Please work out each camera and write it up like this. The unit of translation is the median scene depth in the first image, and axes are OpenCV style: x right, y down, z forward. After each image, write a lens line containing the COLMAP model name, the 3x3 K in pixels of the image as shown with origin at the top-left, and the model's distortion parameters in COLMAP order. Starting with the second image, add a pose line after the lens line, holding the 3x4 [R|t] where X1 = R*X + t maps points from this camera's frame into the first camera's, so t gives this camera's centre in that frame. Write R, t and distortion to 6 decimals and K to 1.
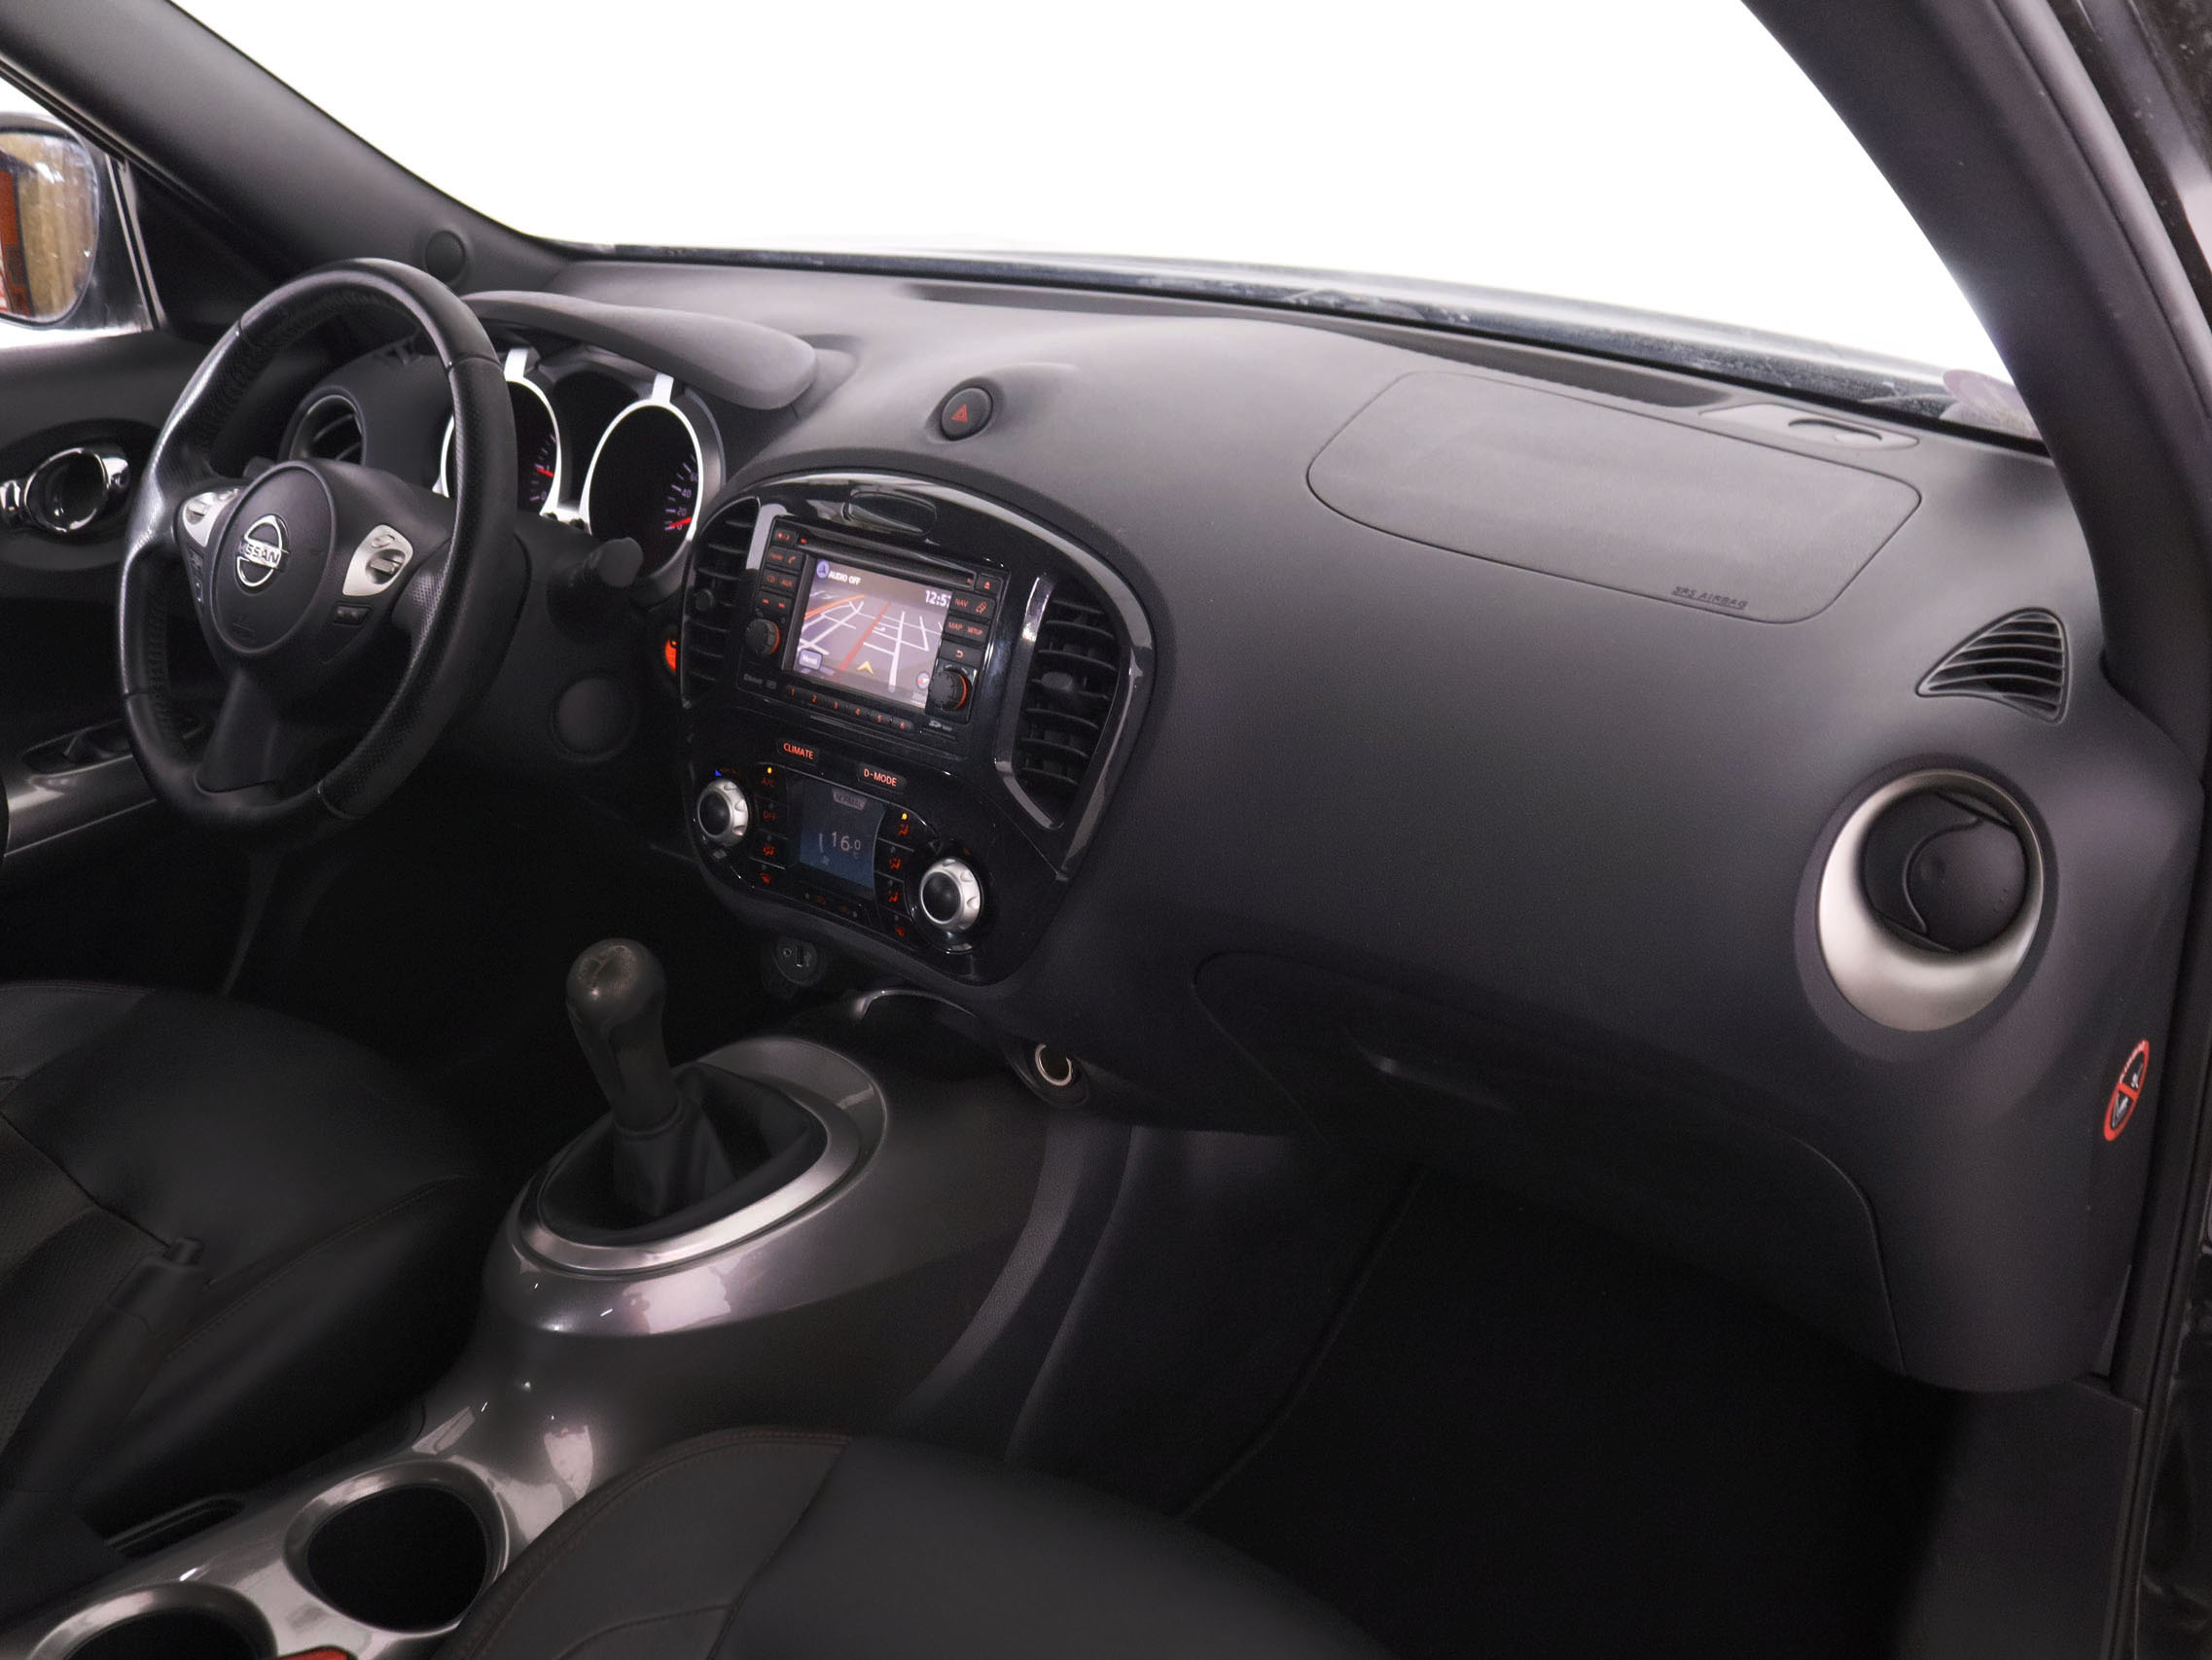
lens RADIAL K [[2025.1, 0, 1108.0], [0, 2025.1, 795.3], [0, 0, 1]] dist [-0.154886, 0.001644]
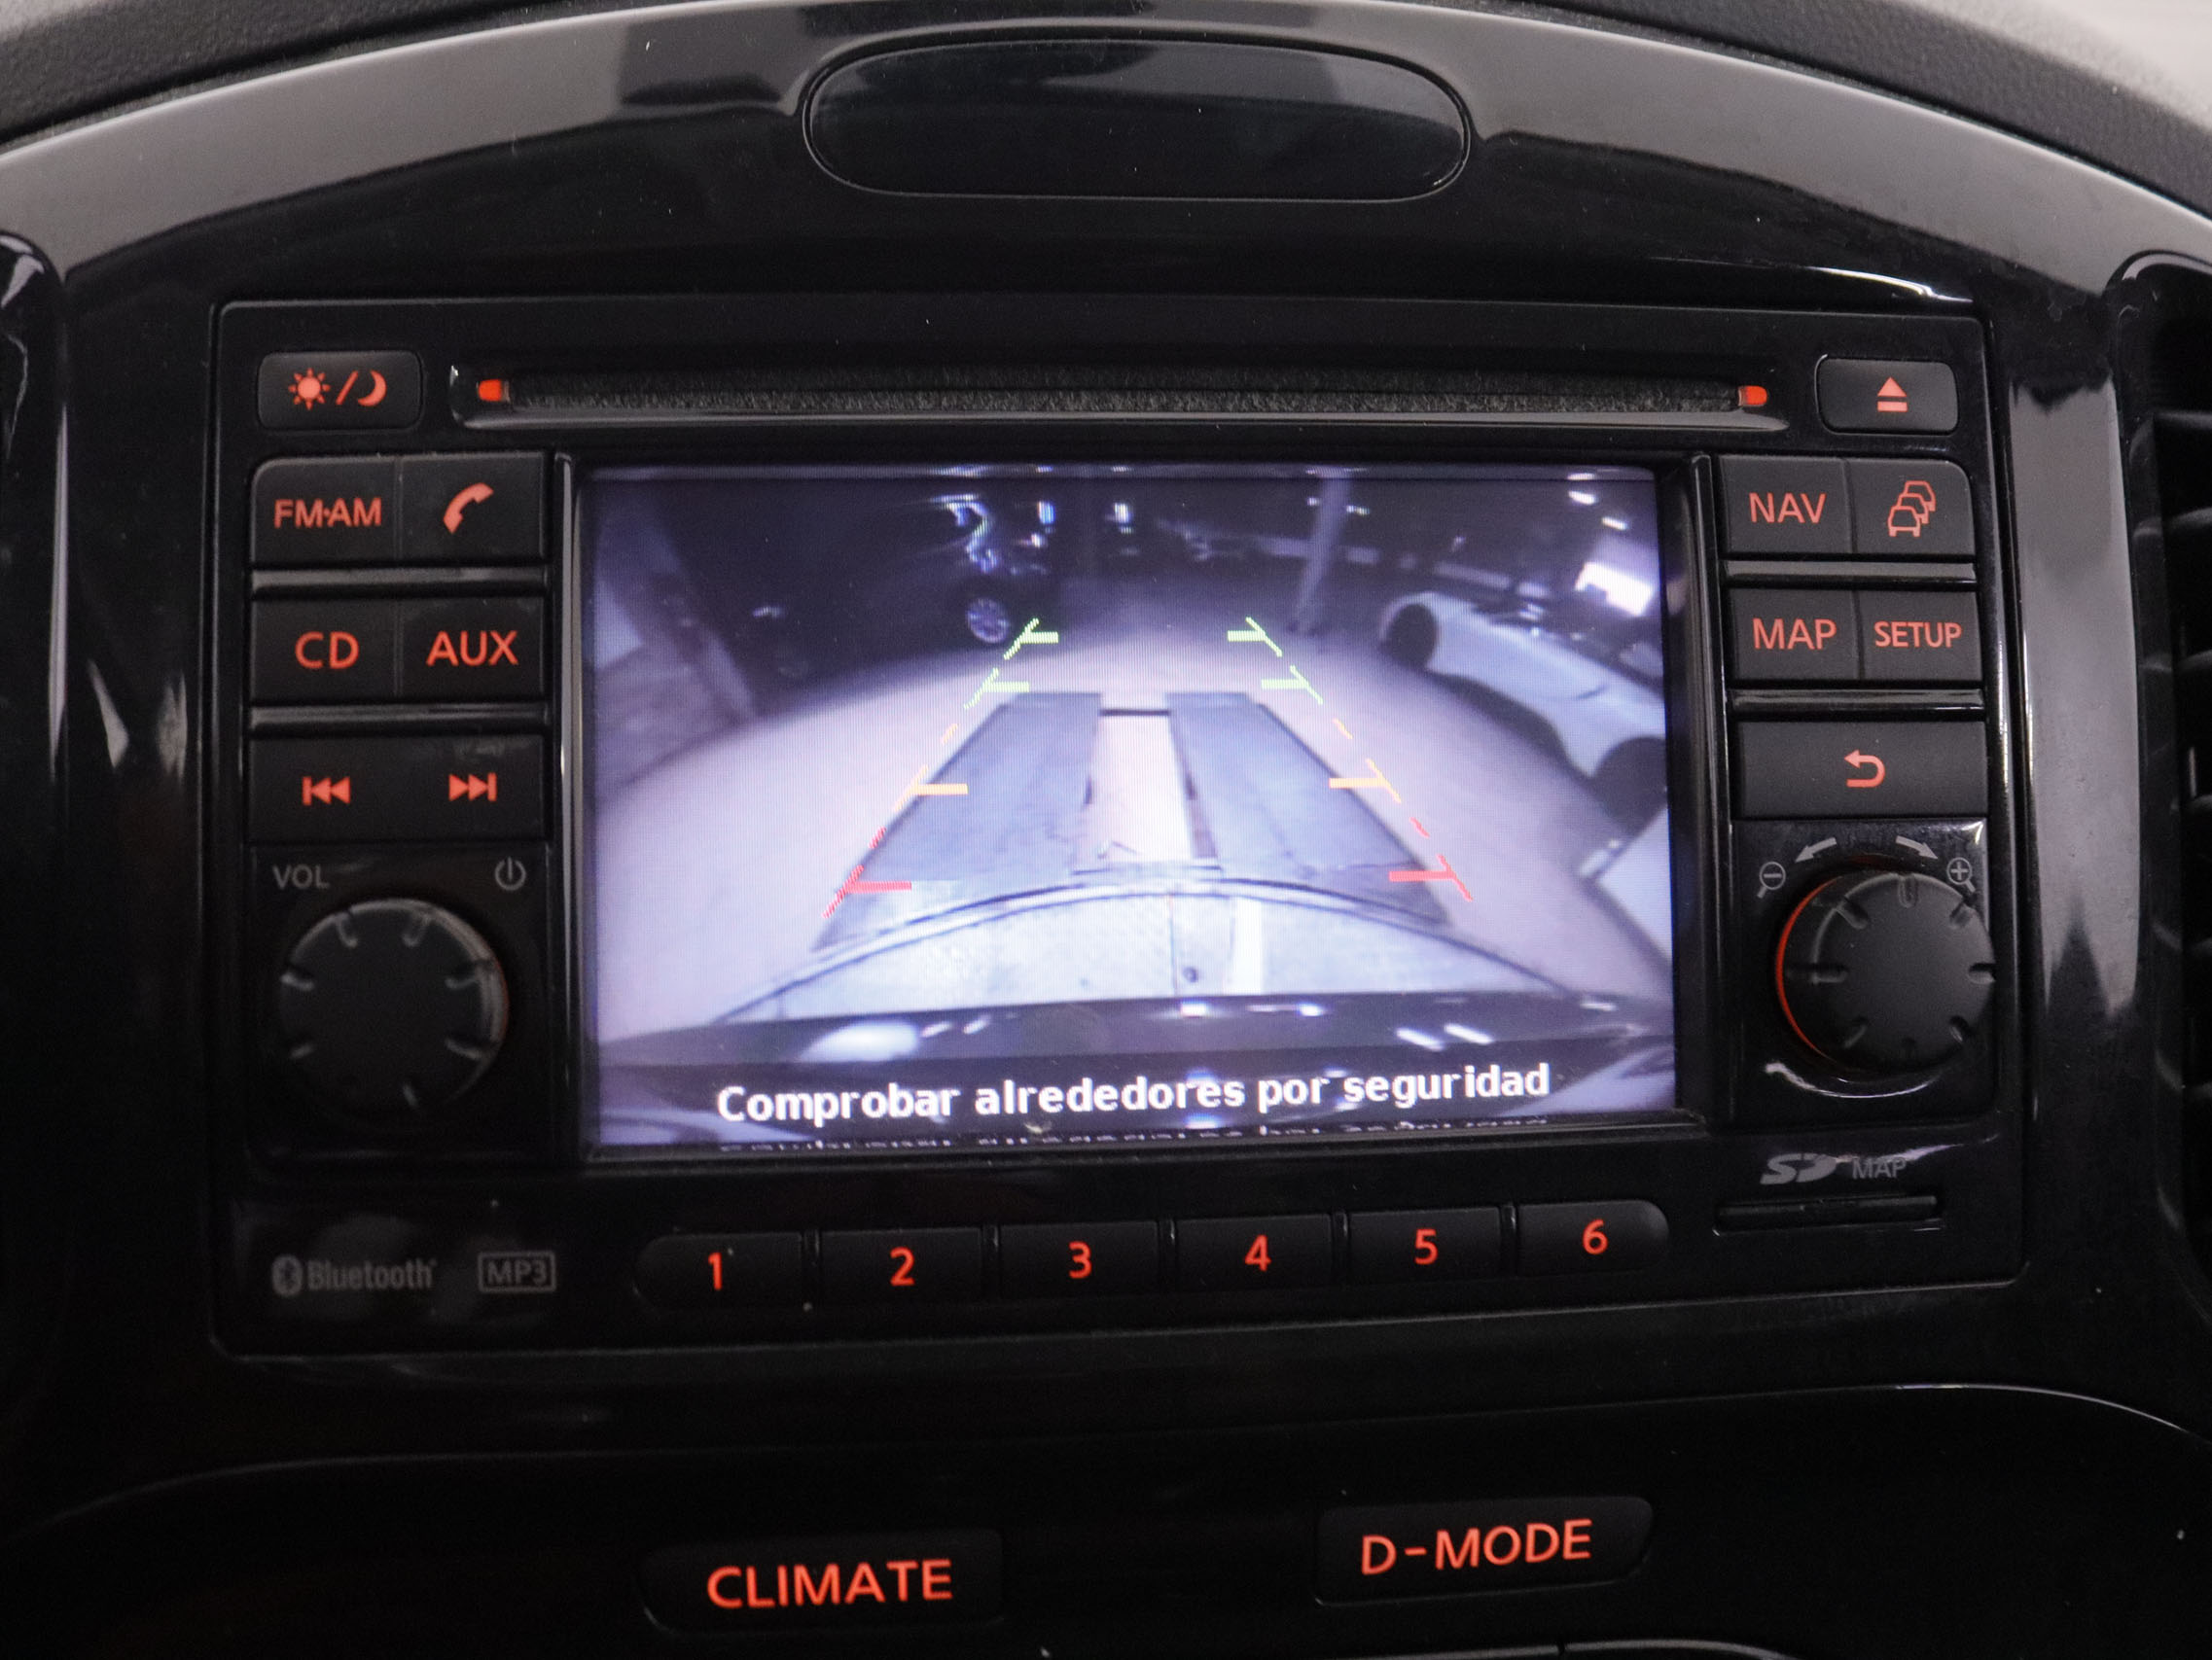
lens RADIAL K [[2200.1, 0, 1102.7], [0, 2200.1, 785.7], [0, 0, 1]] dist [-0.165508, 0.116403]
pose [[0.712657, -0.217468, 0.666954, -0.246585], [0.254312, 0.966153, 0.043287, -0.090494], [-0.653793, 0.138766, 0.743840, 0.848898]]
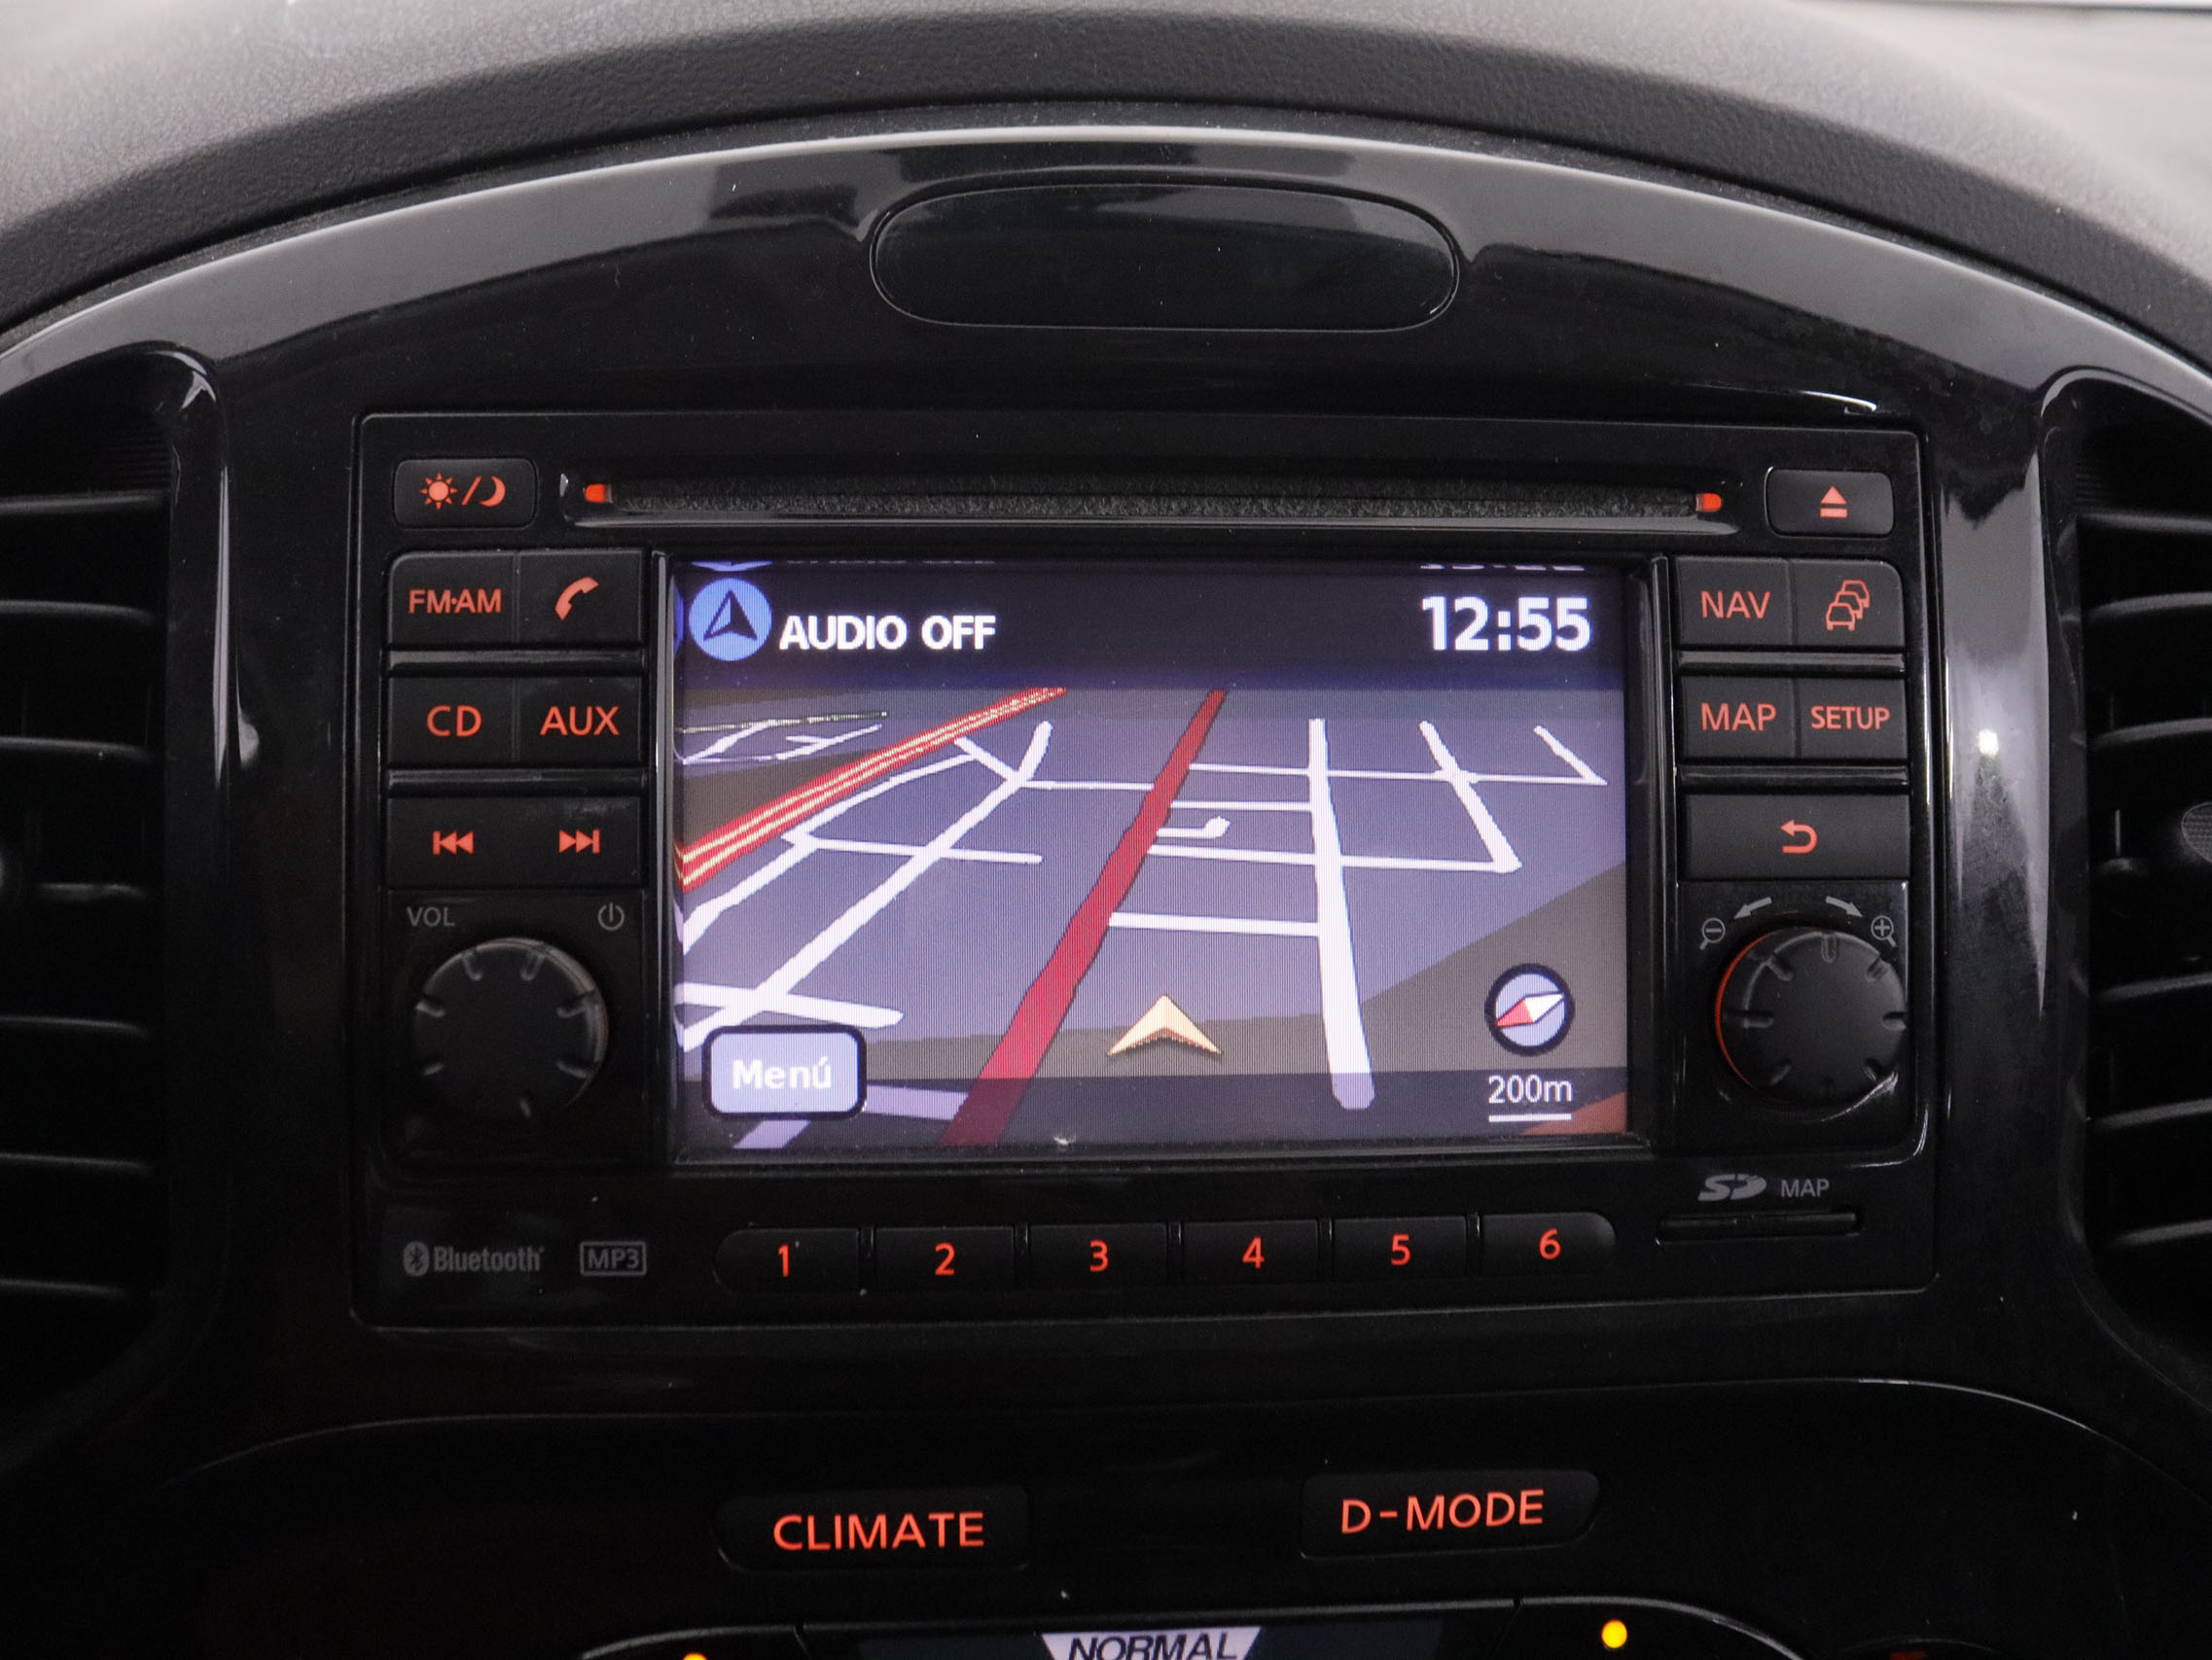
lens RADIAL K [[2200.1, 0, 1102.7], [0, 2200.1, 785.7], [0, 0, 1]] dist [-0.165508, 0.116403]
pose [[0.732723, -0.218760, 0.644407, -0.260541], [0.242129, 0.968765, 0.053559, -0.100005], [-0.635996, 0.116786, 0.762804, 0.824952]]
